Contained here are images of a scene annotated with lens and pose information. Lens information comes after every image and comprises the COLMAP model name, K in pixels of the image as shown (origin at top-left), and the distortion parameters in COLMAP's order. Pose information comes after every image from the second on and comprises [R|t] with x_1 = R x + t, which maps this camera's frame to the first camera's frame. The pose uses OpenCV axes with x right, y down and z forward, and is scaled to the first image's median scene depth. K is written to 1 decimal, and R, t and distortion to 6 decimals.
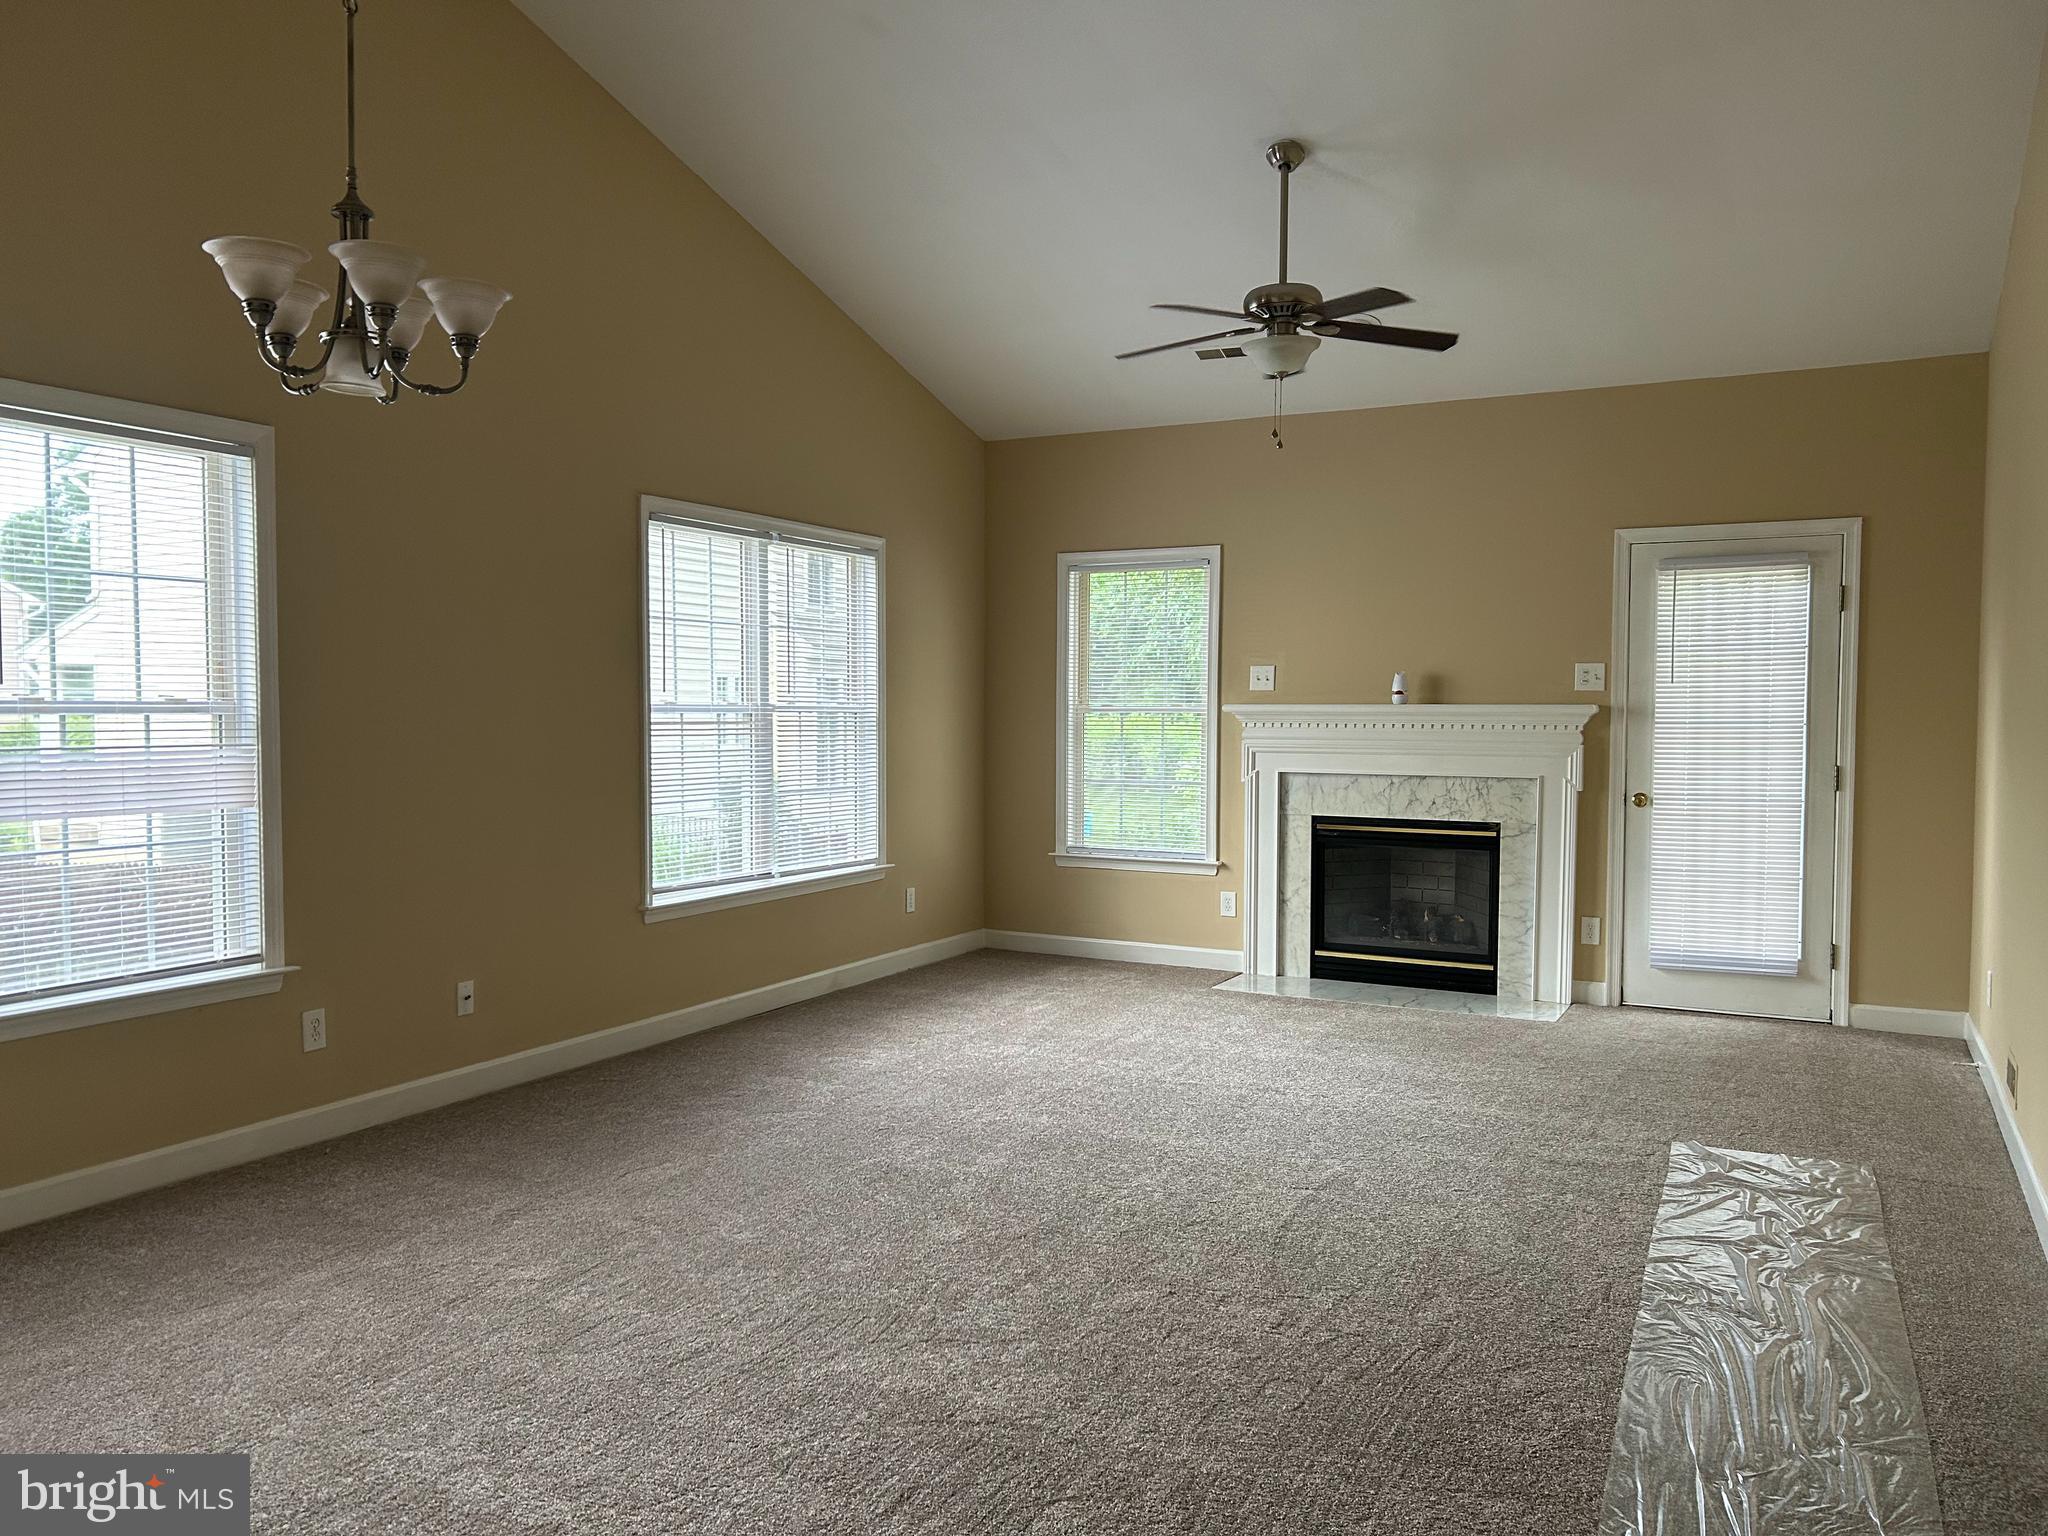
lens RADIAL K [[1545.4, 0, 1024.0], [0, 1545.4, 768.0], [0, 0, 1]] dist [0.090383, -0.001470]
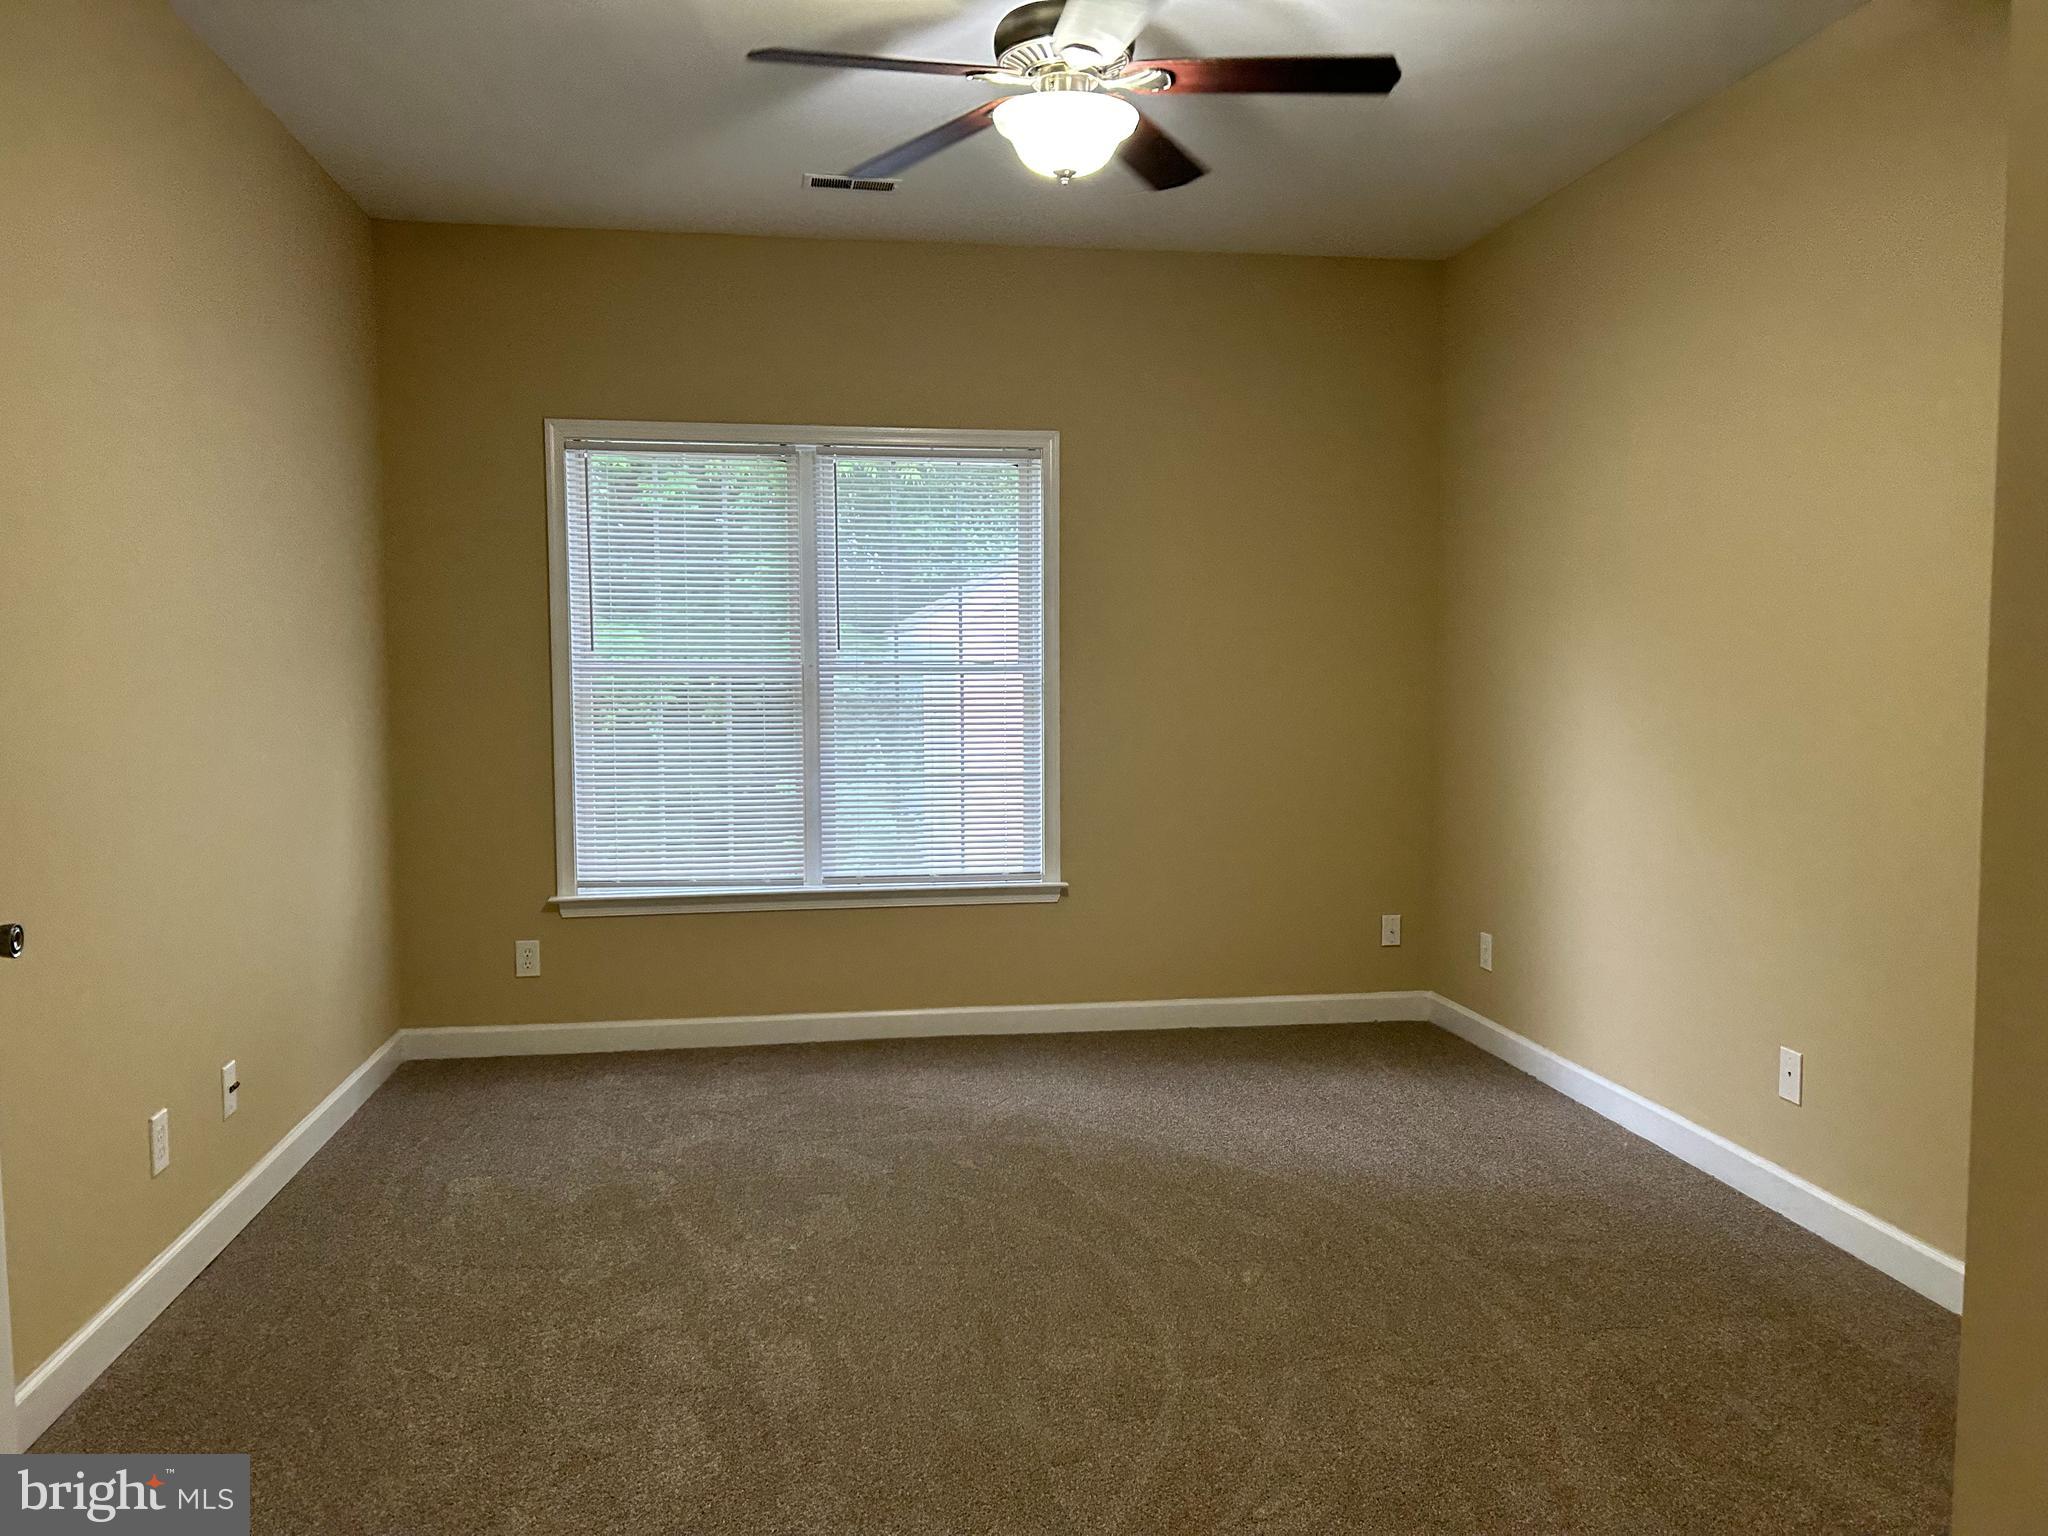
lens RADIAL K [[1478.4, 0, 1024.0], [0, 1478.4, 768.0], [0, 0, 1]] dist [-0.000466, -0.000349]
pose [[0.597844, 0.049471, -0.800085, 0.742318], [-0.023154, 0.998743, 0.044454, -0.035739], [0.801278, -0.008052, 0.598238, 0.940046]]
